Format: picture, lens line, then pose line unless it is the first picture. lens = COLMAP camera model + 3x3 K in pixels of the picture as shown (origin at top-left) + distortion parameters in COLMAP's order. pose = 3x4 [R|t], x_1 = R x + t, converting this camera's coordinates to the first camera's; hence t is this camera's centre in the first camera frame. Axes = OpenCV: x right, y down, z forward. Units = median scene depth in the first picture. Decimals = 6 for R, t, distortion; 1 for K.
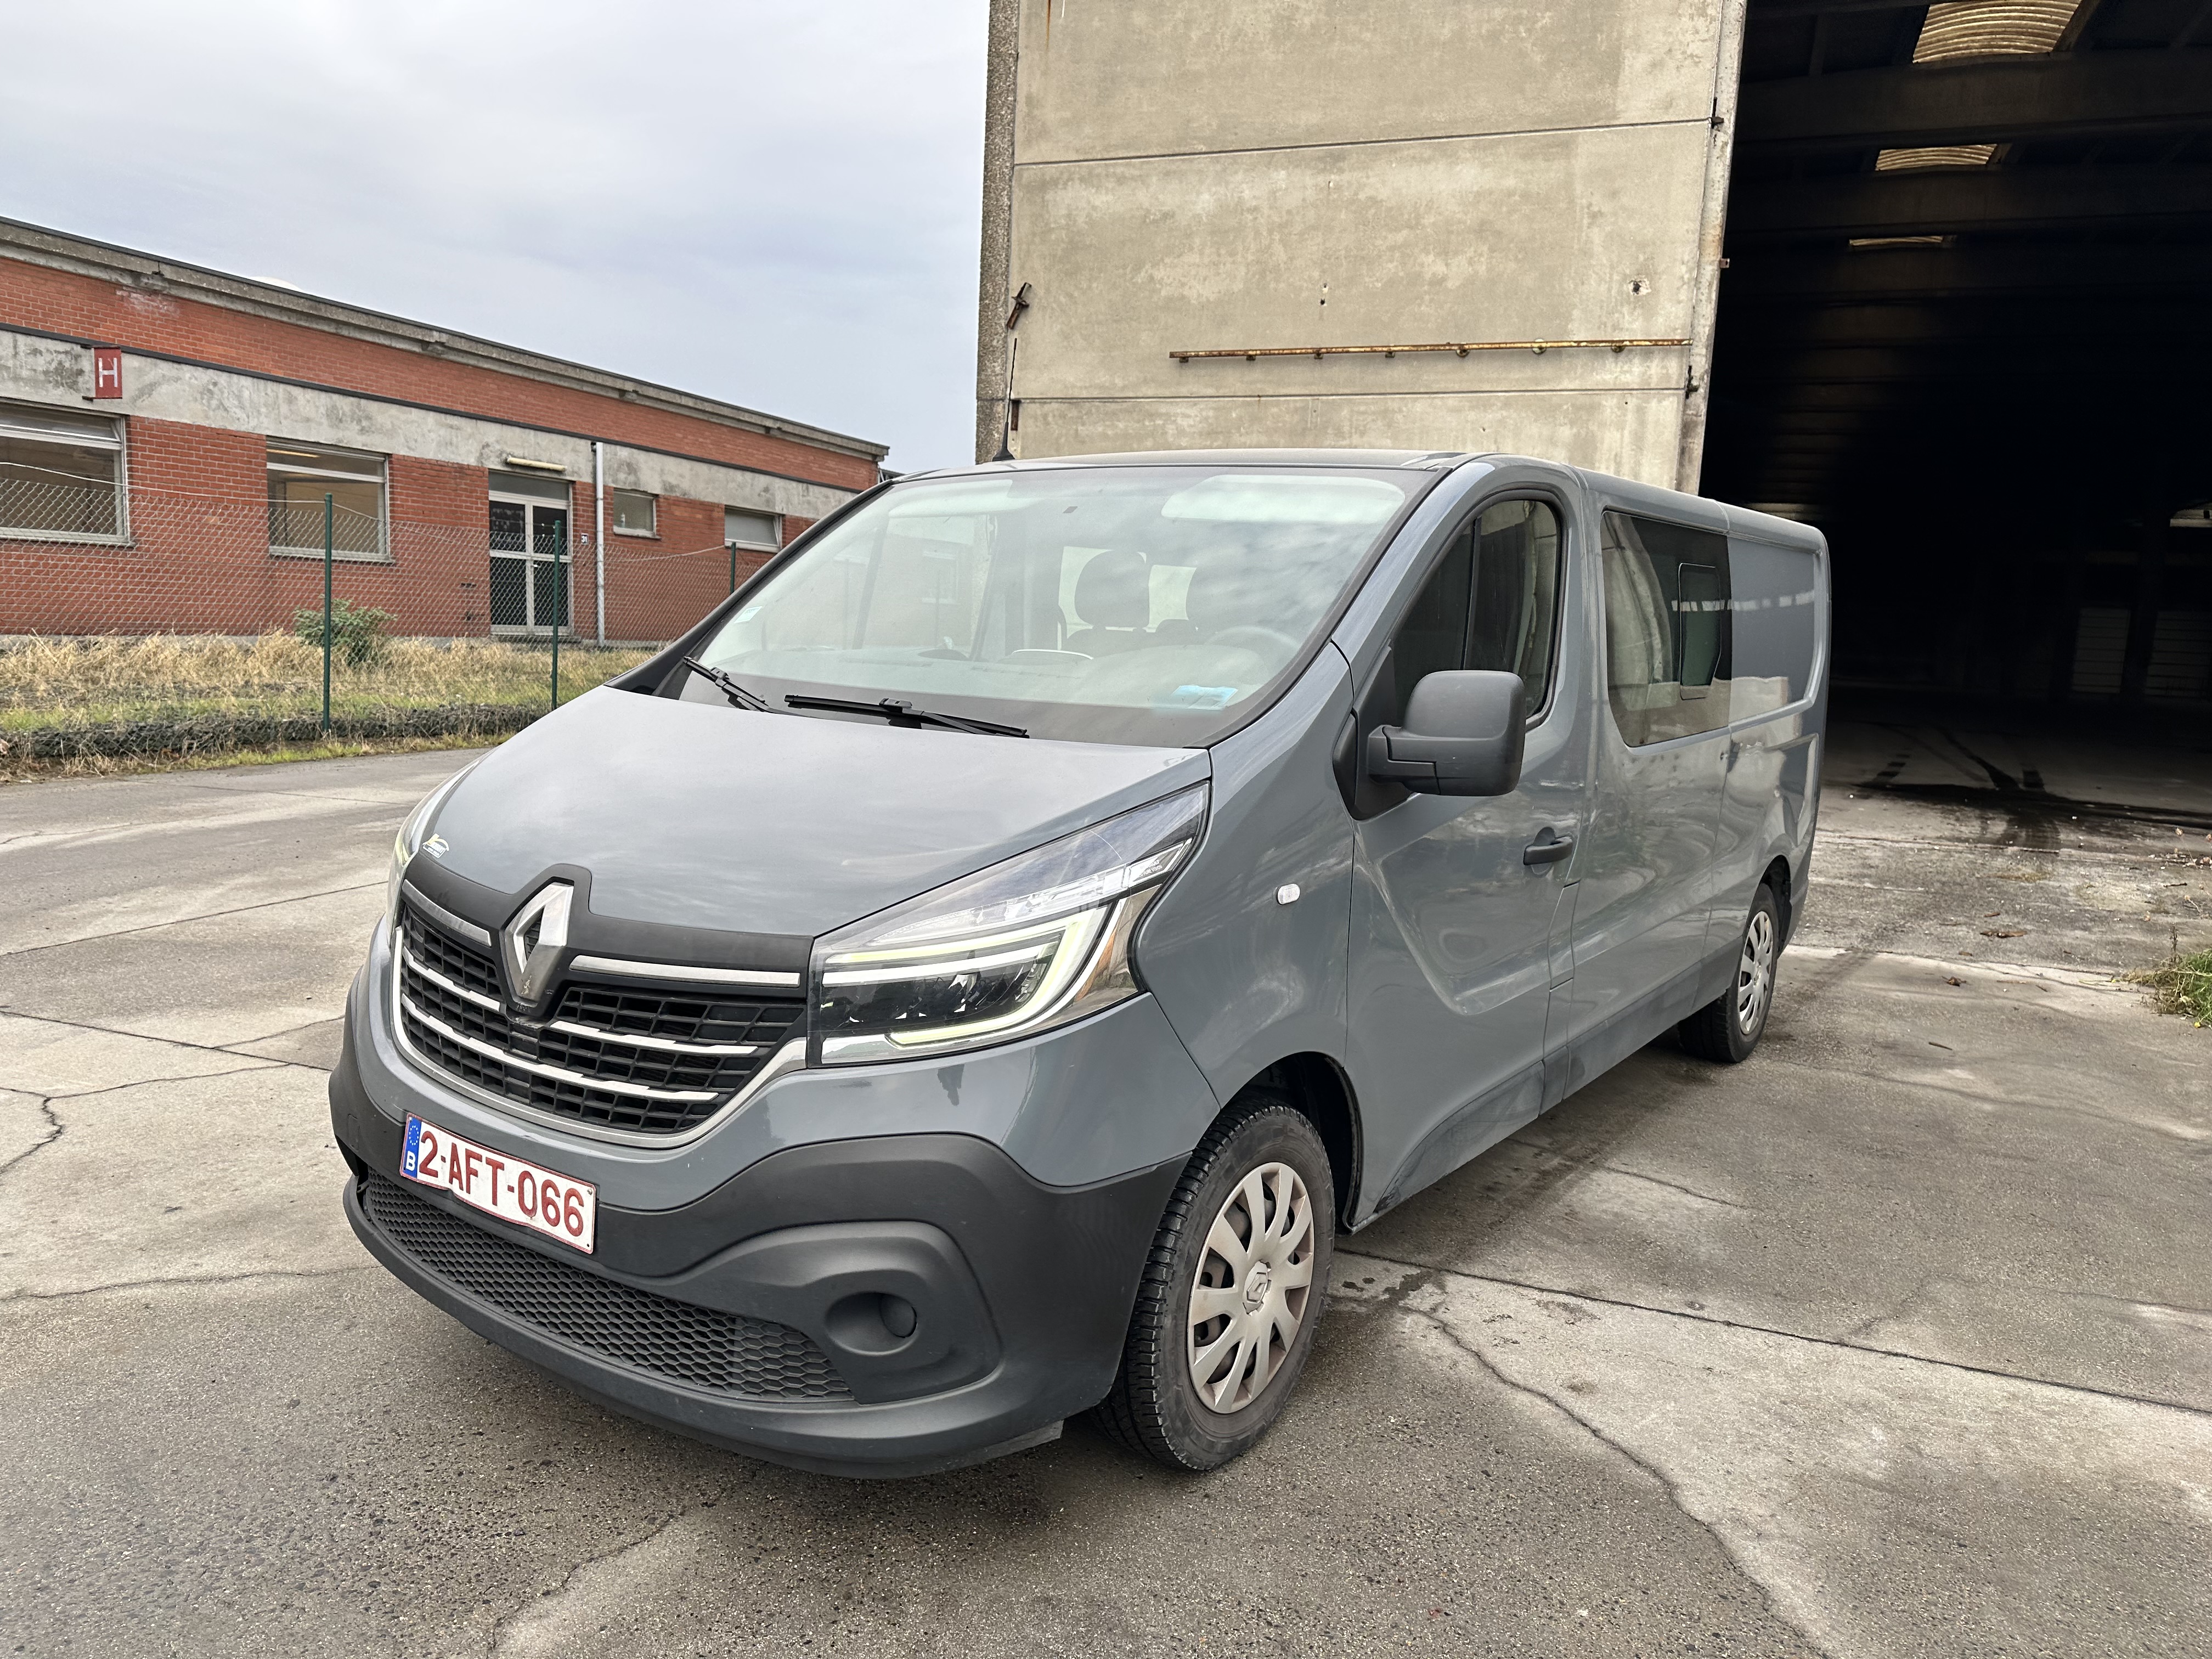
lens RADIAL K [[1554.5, 0, 1110.7], [0, 1554.5, 852.3], [0, 0, 1]] dist [0.033667, -0.035115]
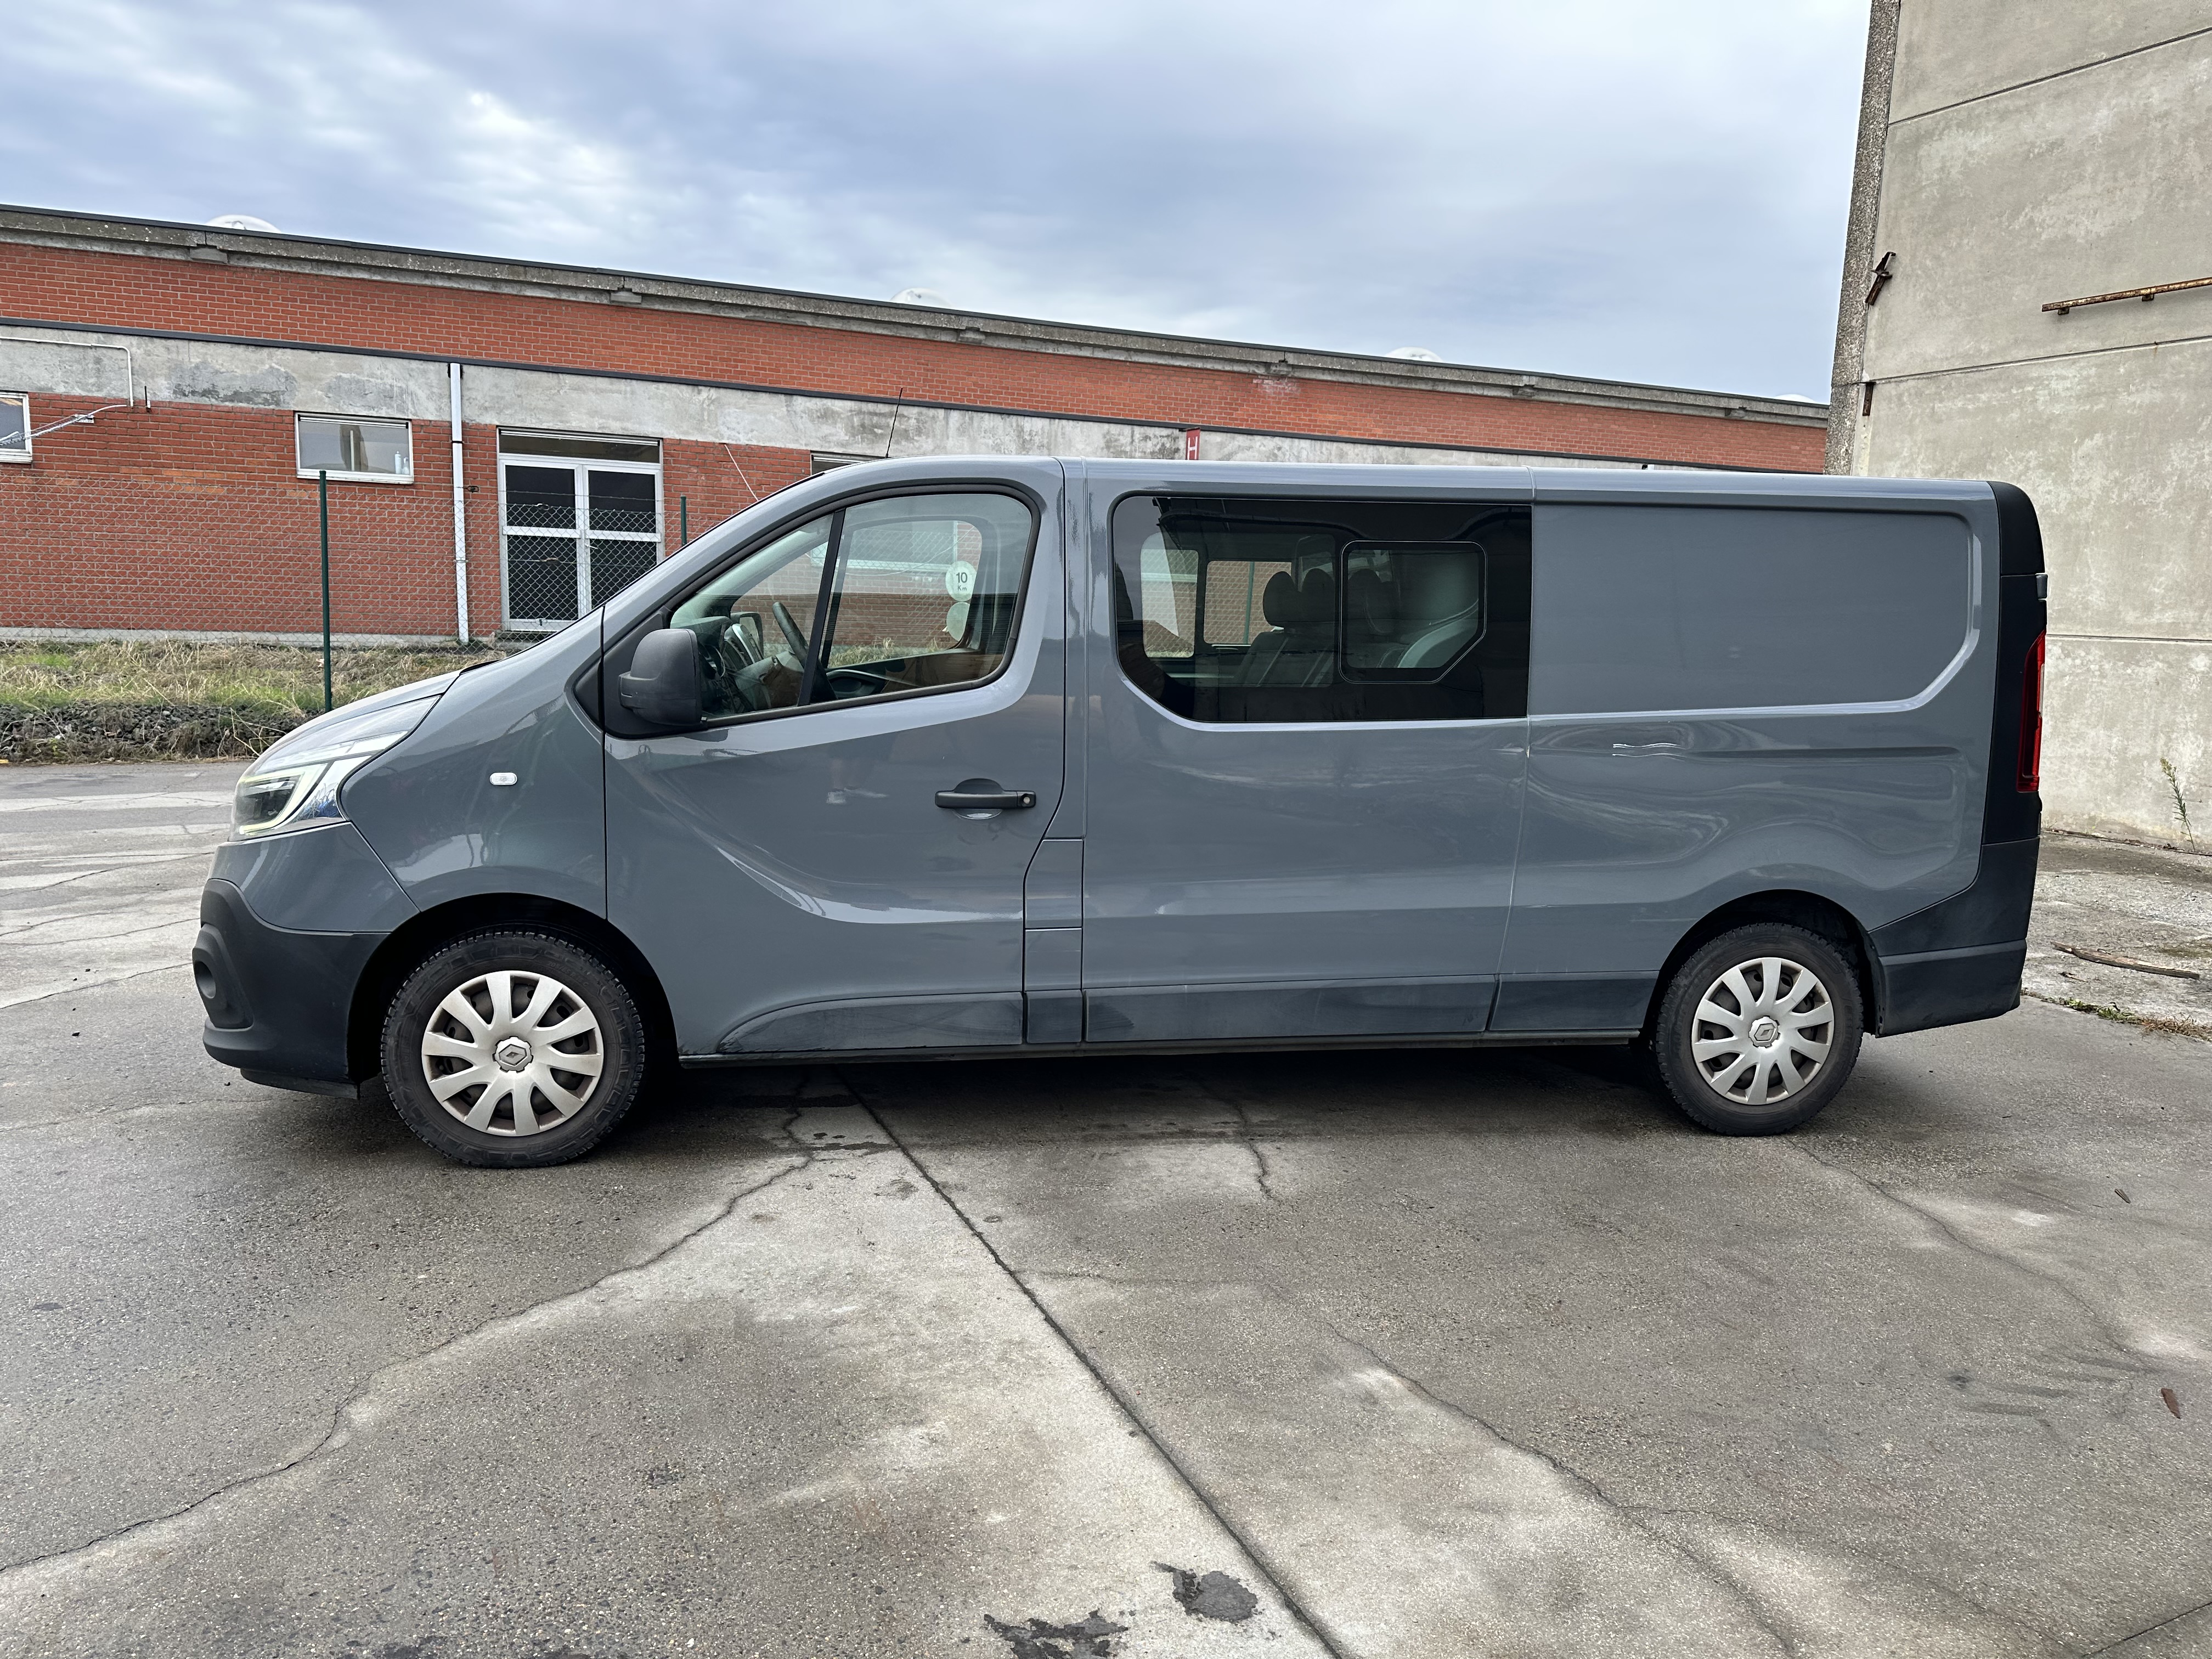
lens RADIAL K [[1554.5, 0, 1105.5], [0, 1554.5, 836.6], [0, 0, 1]] dist [0.033667, -0.035115]
pose [[0.702802, 0.086608, -0.706093, 0.307638], [-0.104946, 0.994324, 0.017505, -0.000607], [0.703602, 0.061799, 0.707902, 0.072023]]
